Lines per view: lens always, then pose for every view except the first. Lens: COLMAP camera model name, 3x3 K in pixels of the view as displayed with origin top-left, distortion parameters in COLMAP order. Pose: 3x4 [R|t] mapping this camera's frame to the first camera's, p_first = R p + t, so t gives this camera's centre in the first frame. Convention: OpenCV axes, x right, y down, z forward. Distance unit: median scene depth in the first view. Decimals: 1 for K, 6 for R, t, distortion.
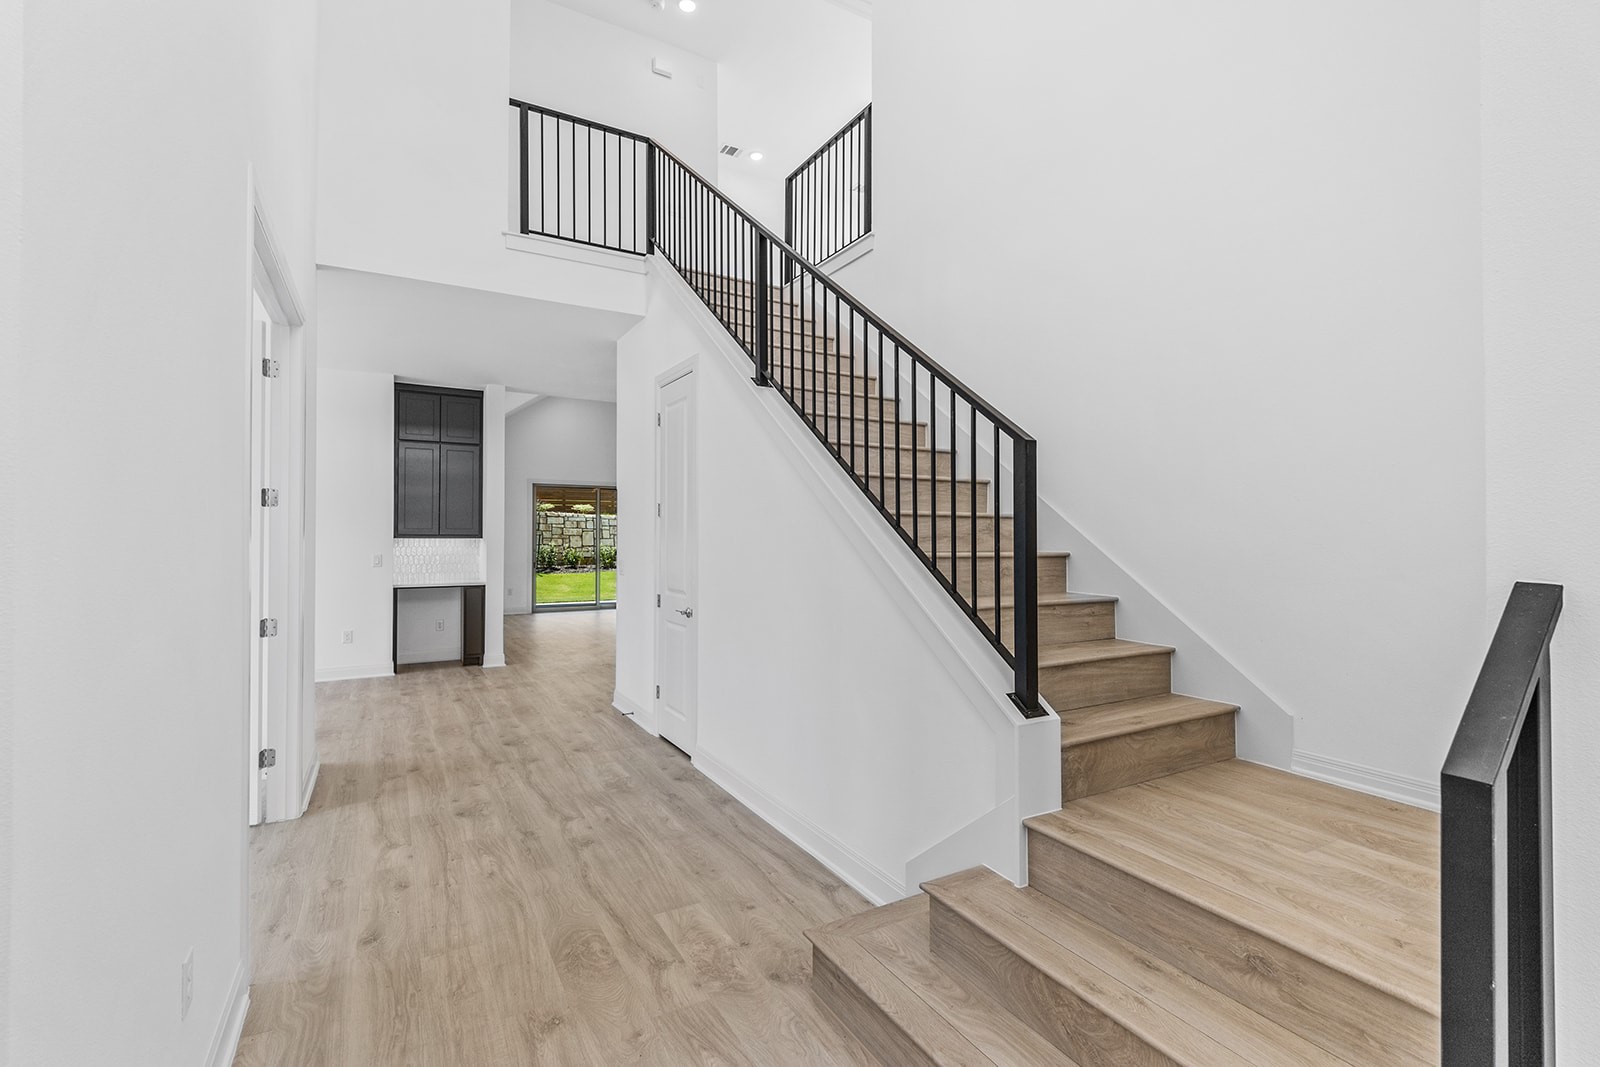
lens RADIAL K [[721.2, 0, 802.3], [0, 721.2, 535.0], [0, 0, 1]] dist [0.005296, 0.001243]
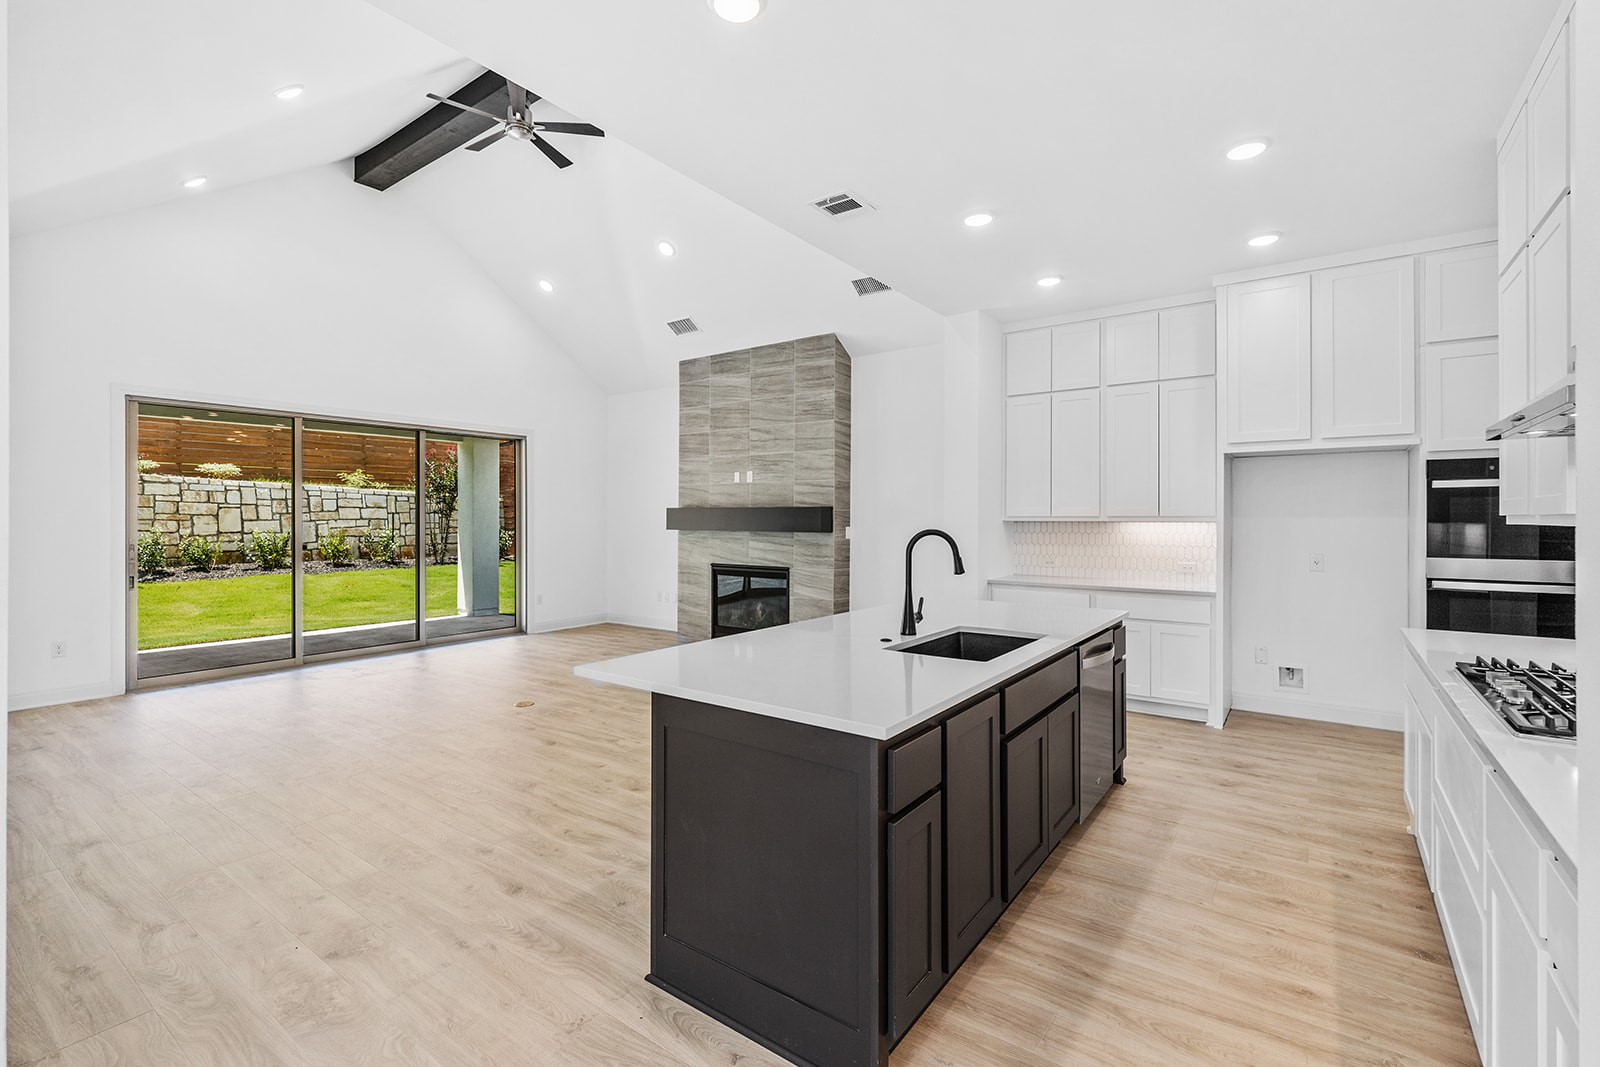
lens RADIAL K [[721.2, 0, 767.9], [0, 721.2, 499.5], [0, 0, 1]] dist [0.005296, 0.001243]
pose [[0.923059, 0.012170, 0.384465, -0.112480], [-0.004090, 0.999753, -0.021826, -0.000770], [-0.384636, 0.018574, 0.922881, 0.263646]]
